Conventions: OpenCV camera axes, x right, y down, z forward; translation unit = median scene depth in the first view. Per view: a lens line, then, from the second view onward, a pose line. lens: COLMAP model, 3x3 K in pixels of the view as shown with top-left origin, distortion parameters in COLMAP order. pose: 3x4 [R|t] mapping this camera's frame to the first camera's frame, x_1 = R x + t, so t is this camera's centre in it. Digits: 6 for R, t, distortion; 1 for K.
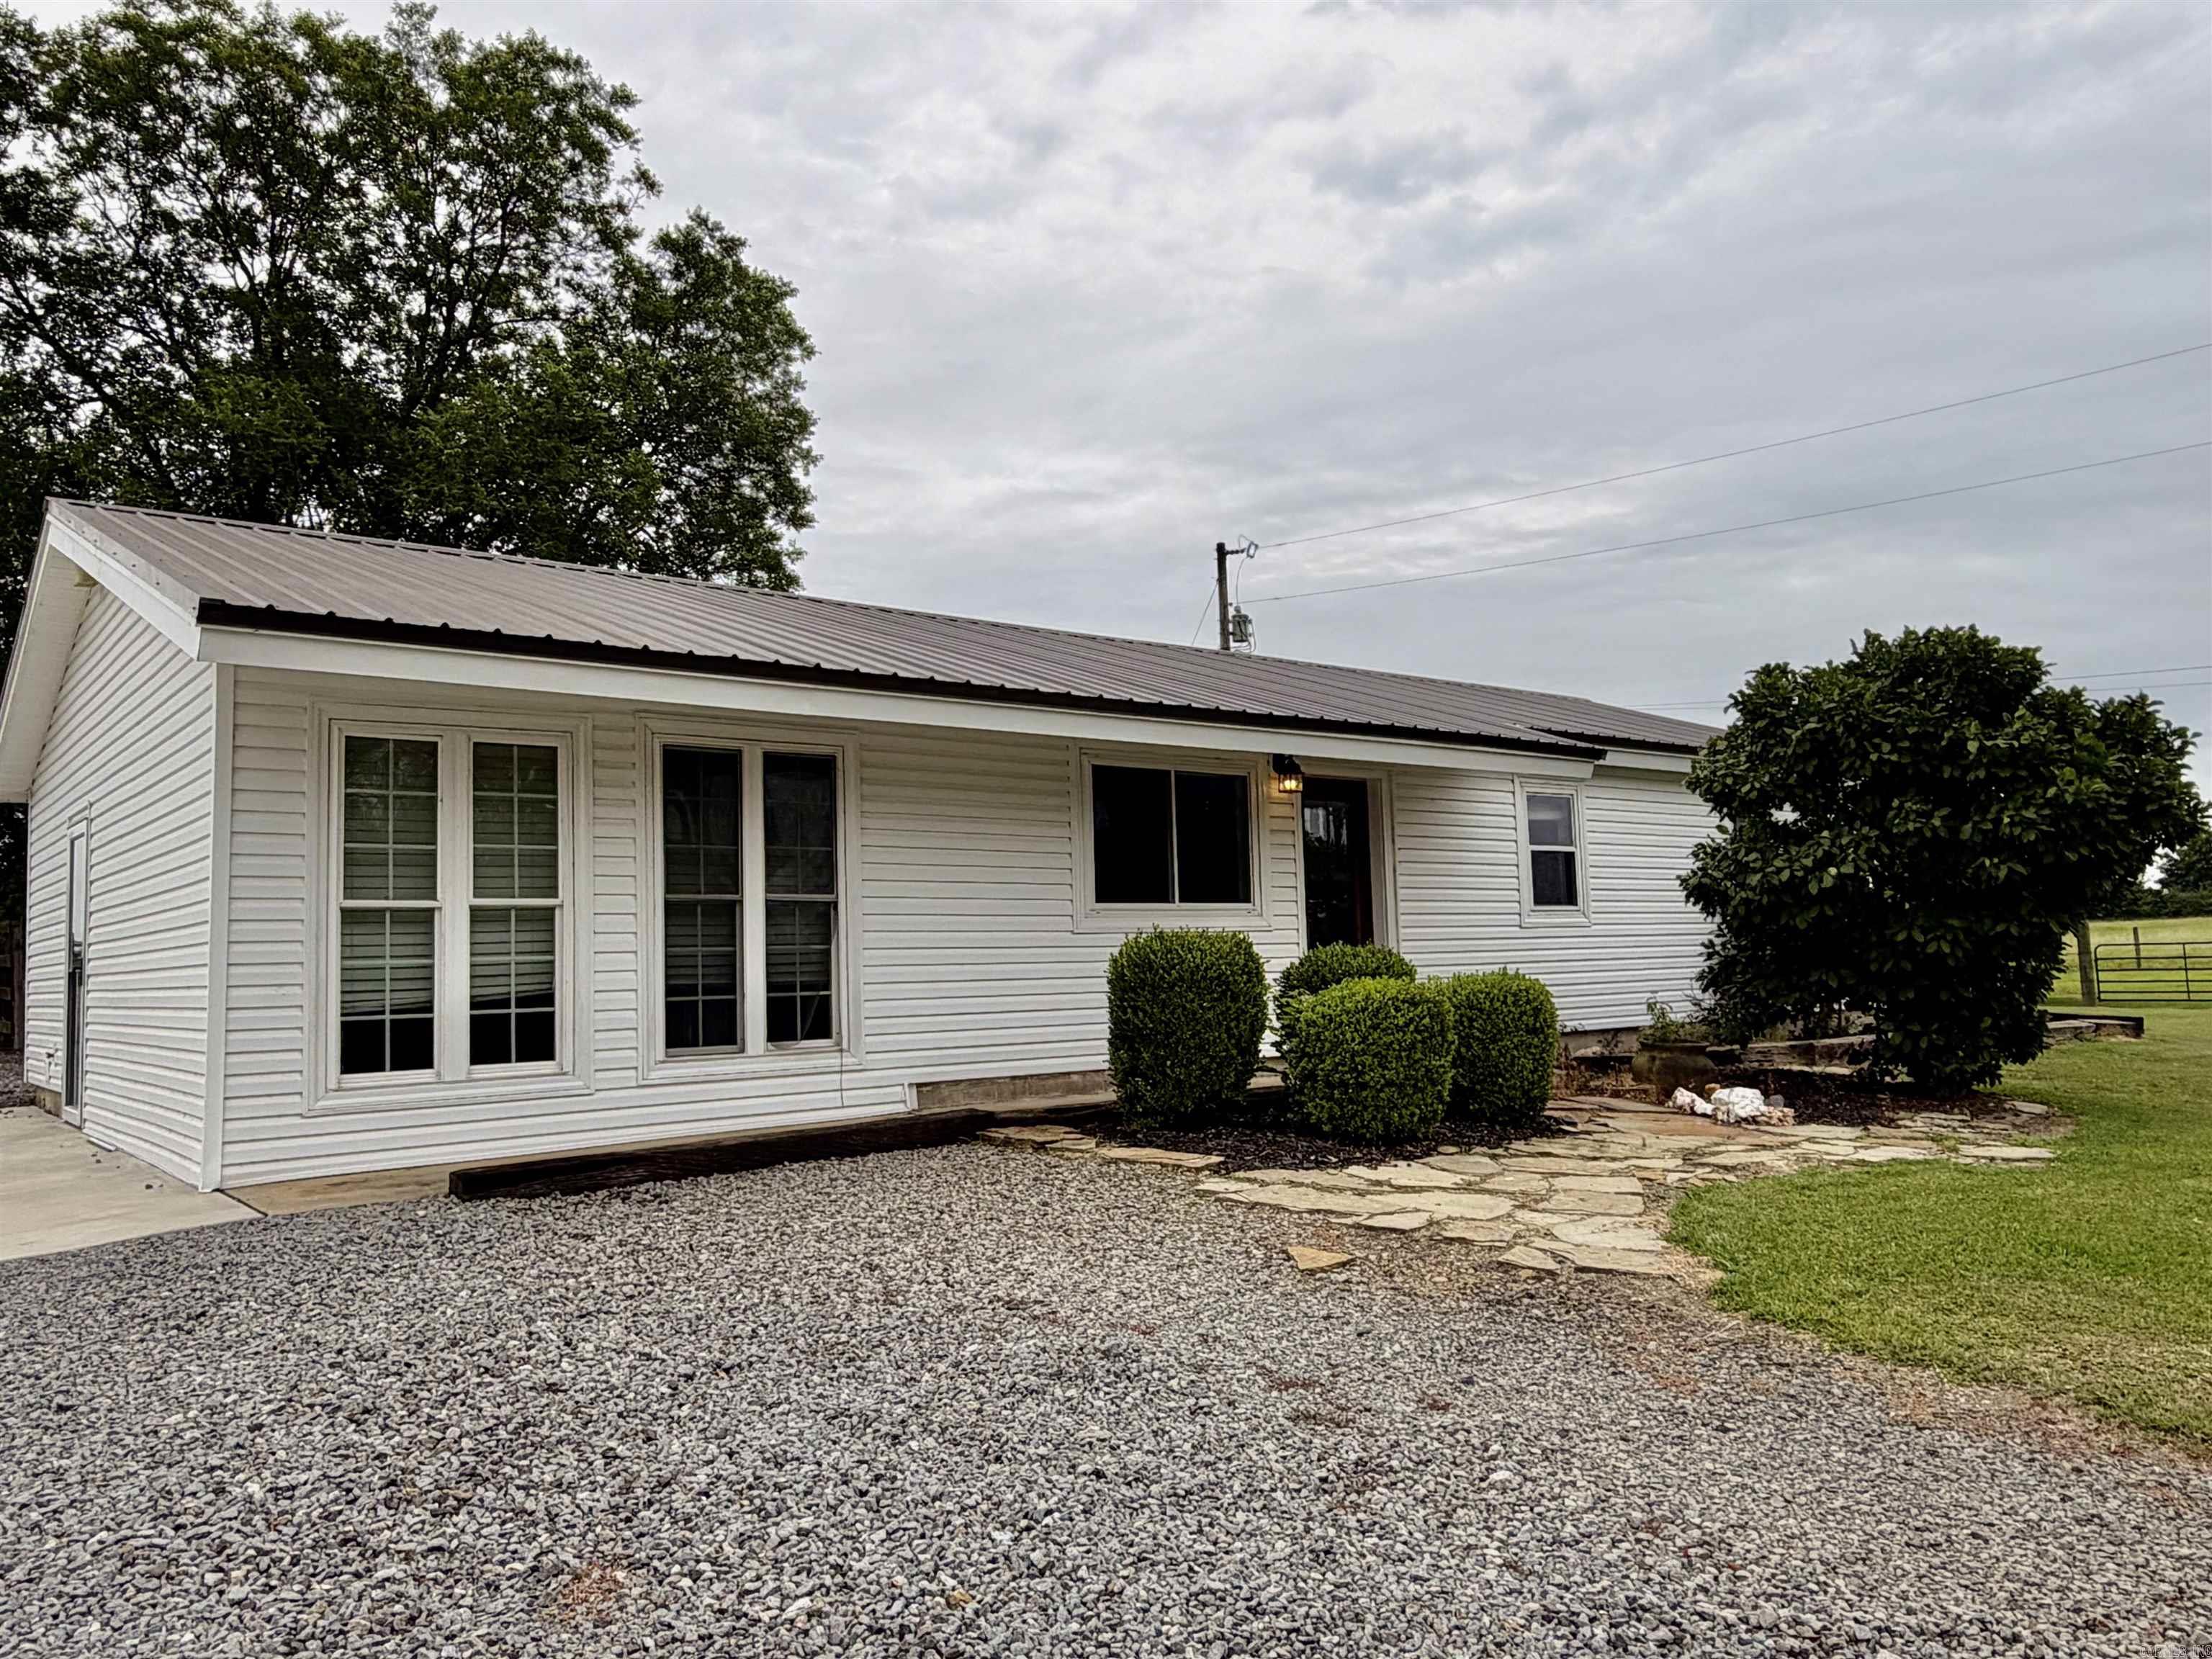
lens RADIAL K [[1597.4, 0, 1106.0], [0, 1597.4, 829.5], [0, 0, 1]] dist [0.012087, 0.007452]
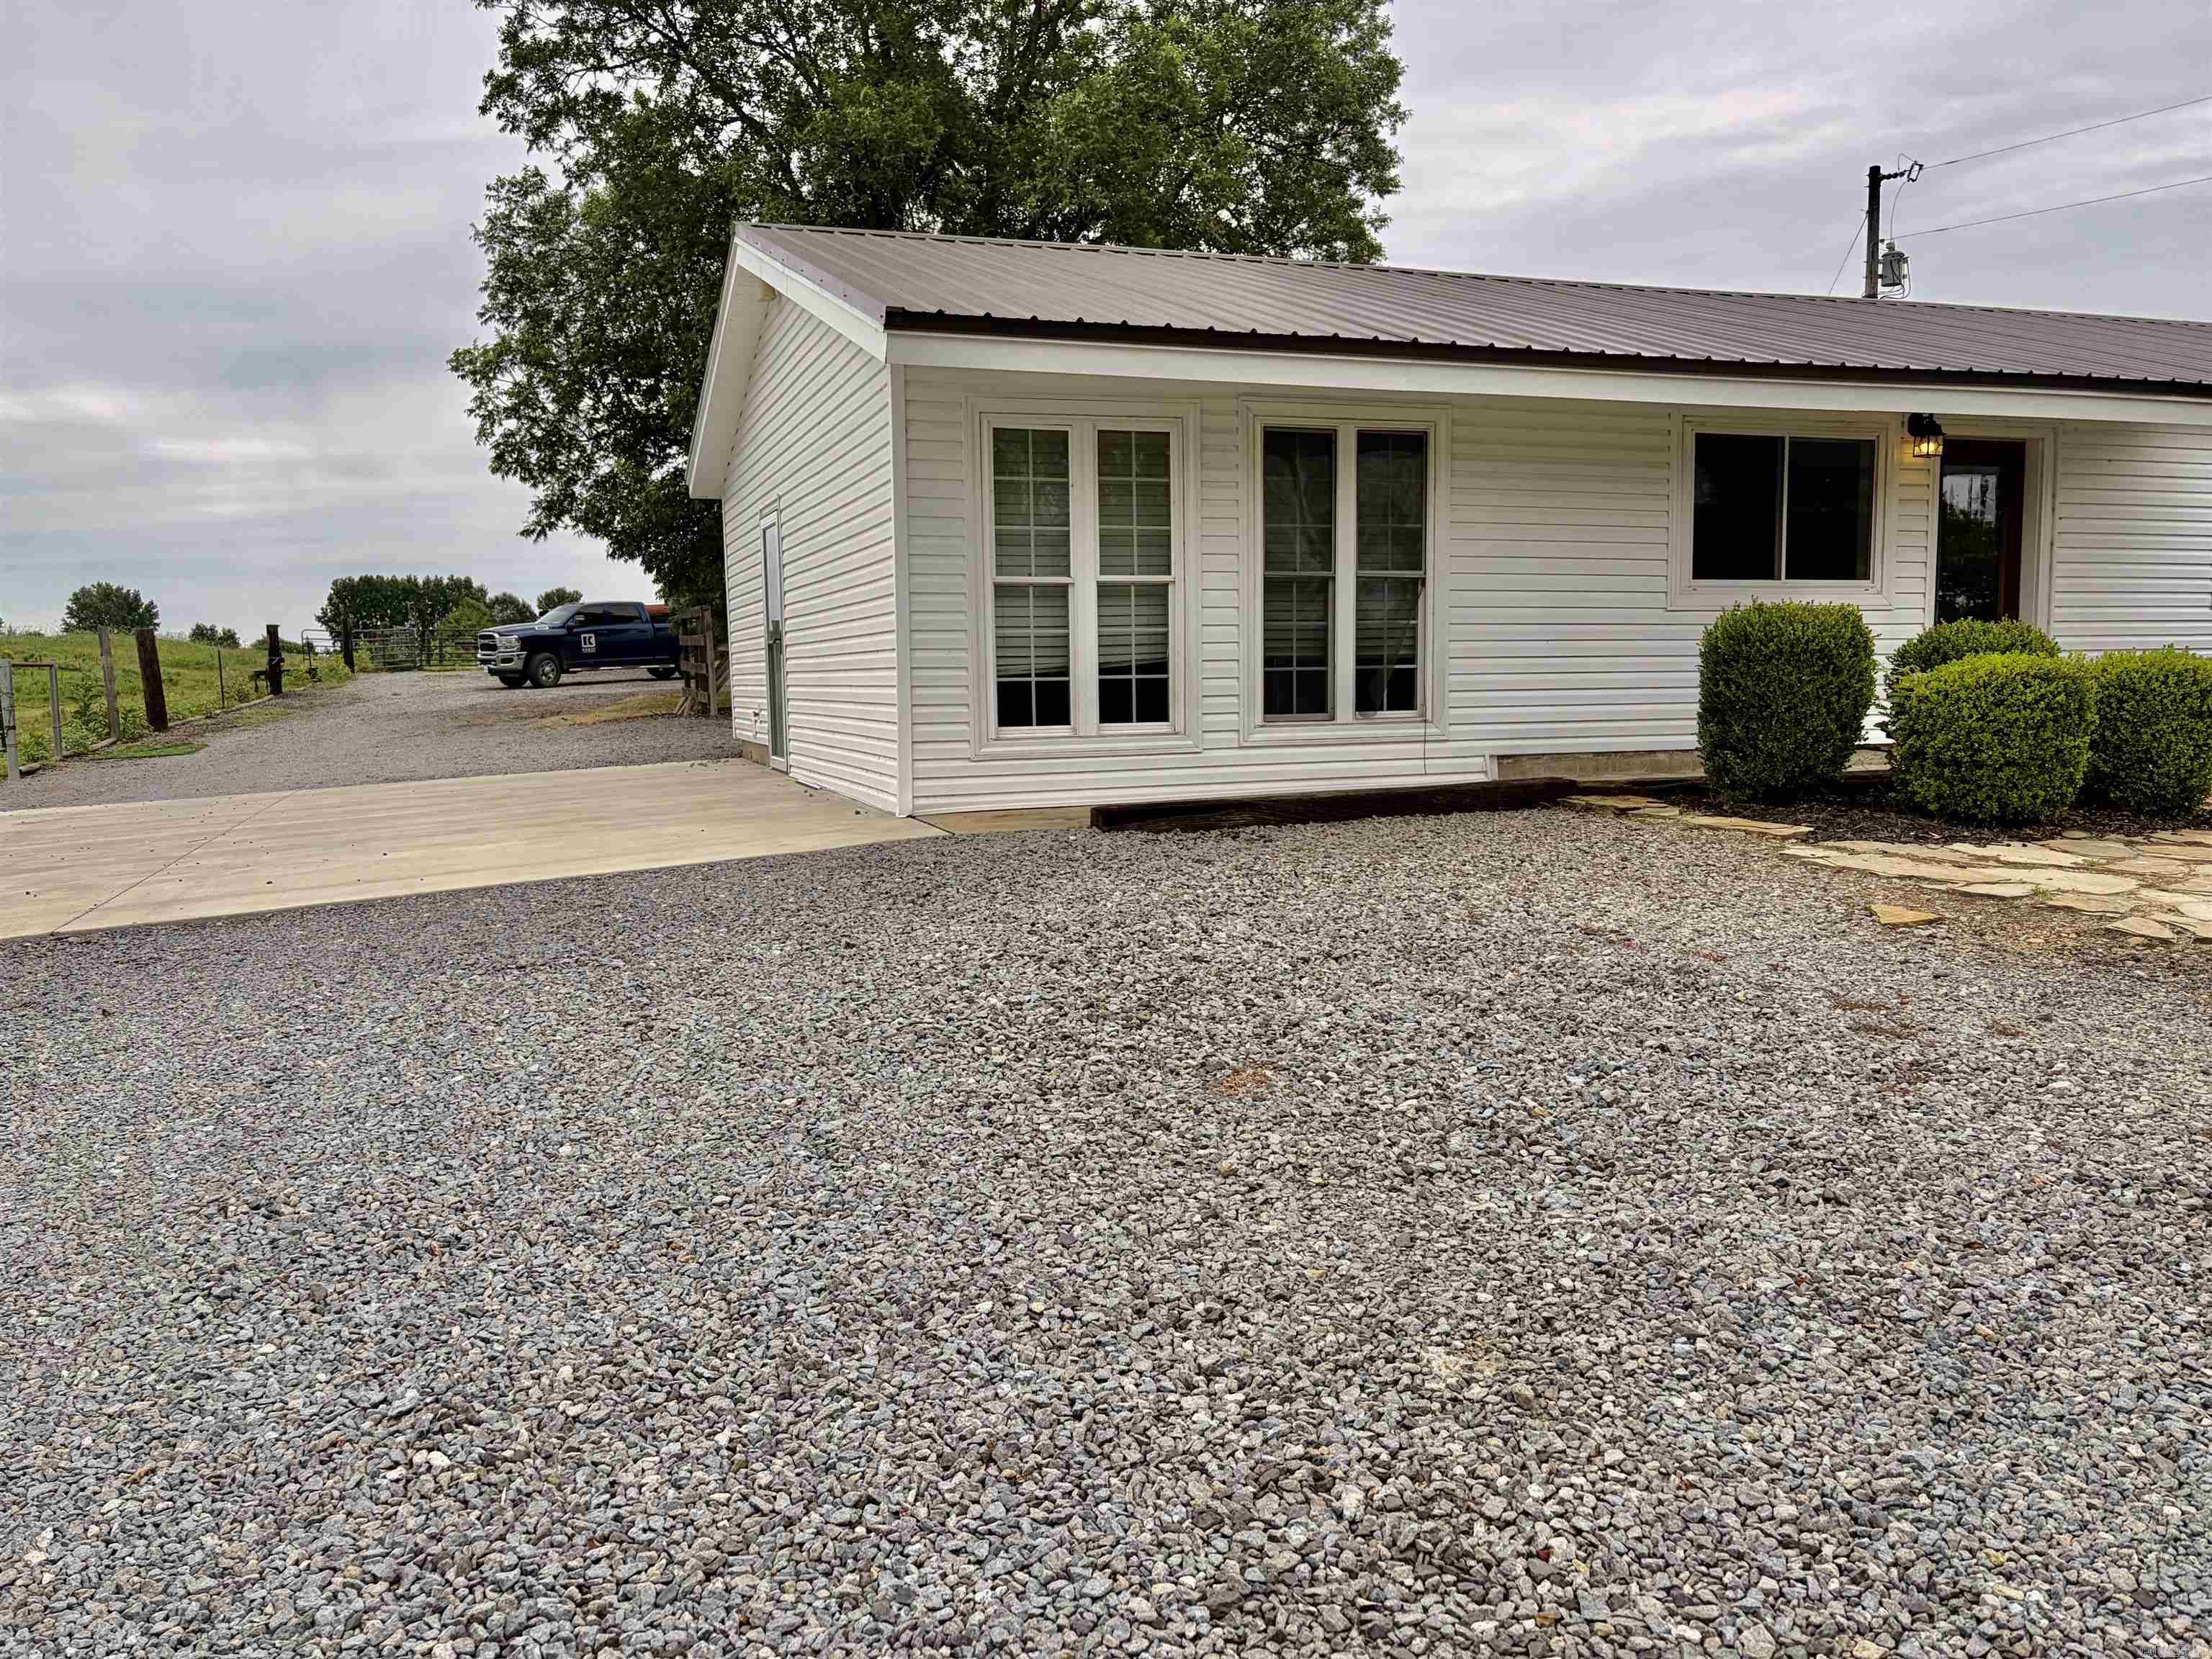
lens RADIAL K [[1660.7, 0, 1106.0], [0, 1660.7, 829.5], [0, 0, 1]] dist [0.040641, -0.029428]
pose [[0.941463, 0.047000, -0.333824, 0.005814], [0.014180, 0.983836, 0.178510, 0.012353], [0.336818, -0.172794, 0.925579, -0.111515]]
